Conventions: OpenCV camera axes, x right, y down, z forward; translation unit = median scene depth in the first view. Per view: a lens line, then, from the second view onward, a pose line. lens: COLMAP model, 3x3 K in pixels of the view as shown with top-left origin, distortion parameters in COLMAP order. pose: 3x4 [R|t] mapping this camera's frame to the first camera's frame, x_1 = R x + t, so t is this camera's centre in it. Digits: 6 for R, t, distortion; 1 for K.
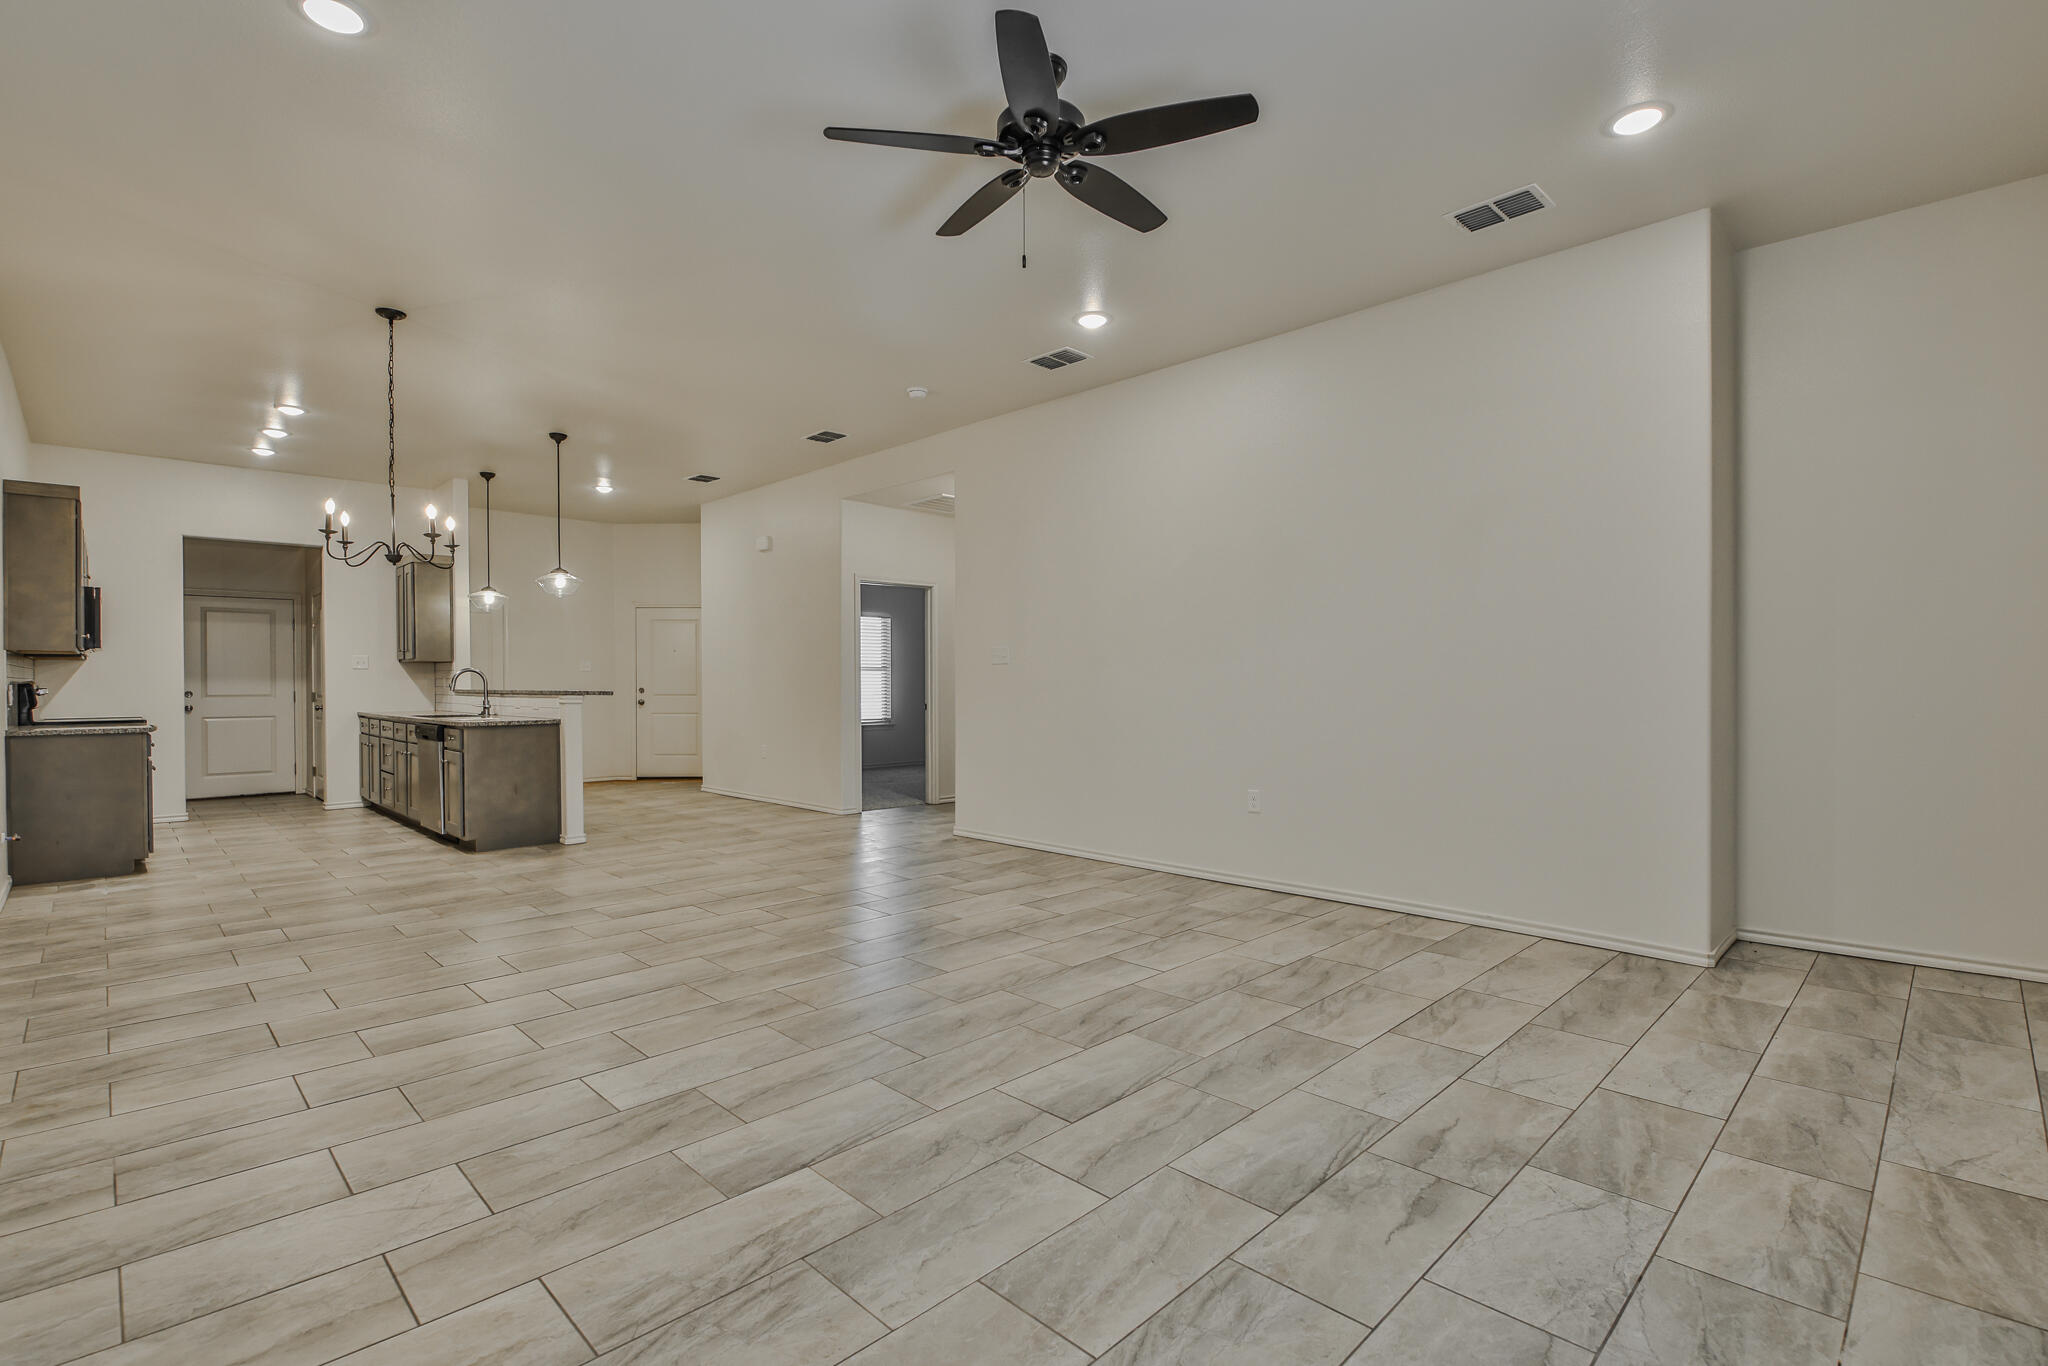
lens RADIAL K [[937.2, 0, 1021.1], [0, 937.2, 693.0], [0, 0, 1]] dist [0.000593, -0.009380]
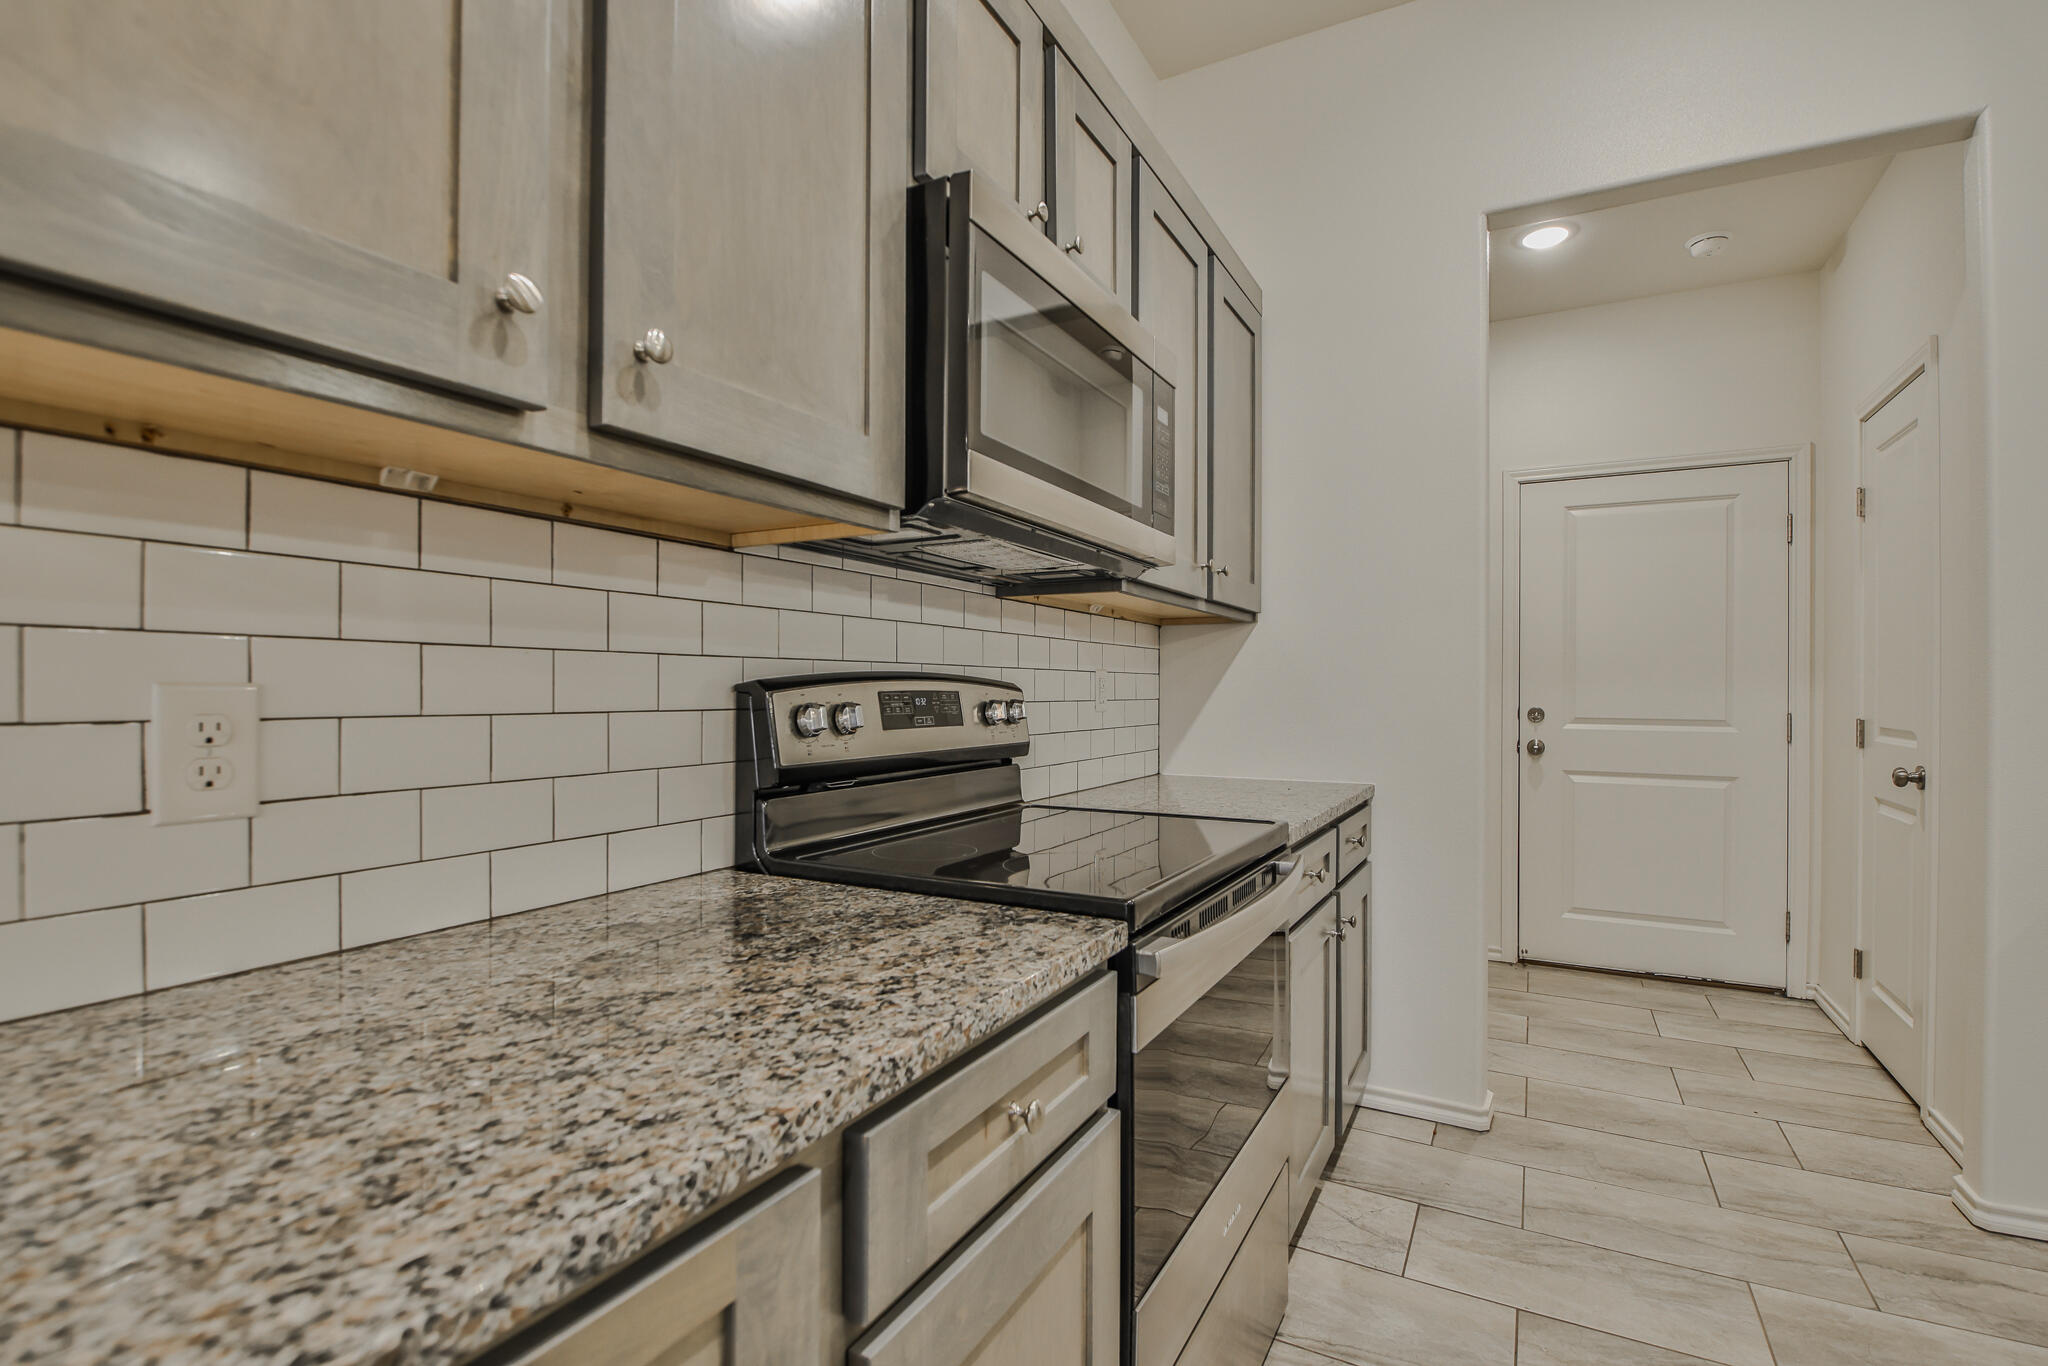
lens RADIAL K [[943.5, 0, 1020.4], [0, 943.5, 690.7], [0, 0, 1]] dist [-0.004188, -0.007287]
pose [[0.284367, 0.004450, -0.958705, -0.594210], [-0.015580, 0.999879, 0.000020, -0.006659], [0.958589, 0.014931, 0.284402, 0.705824]]
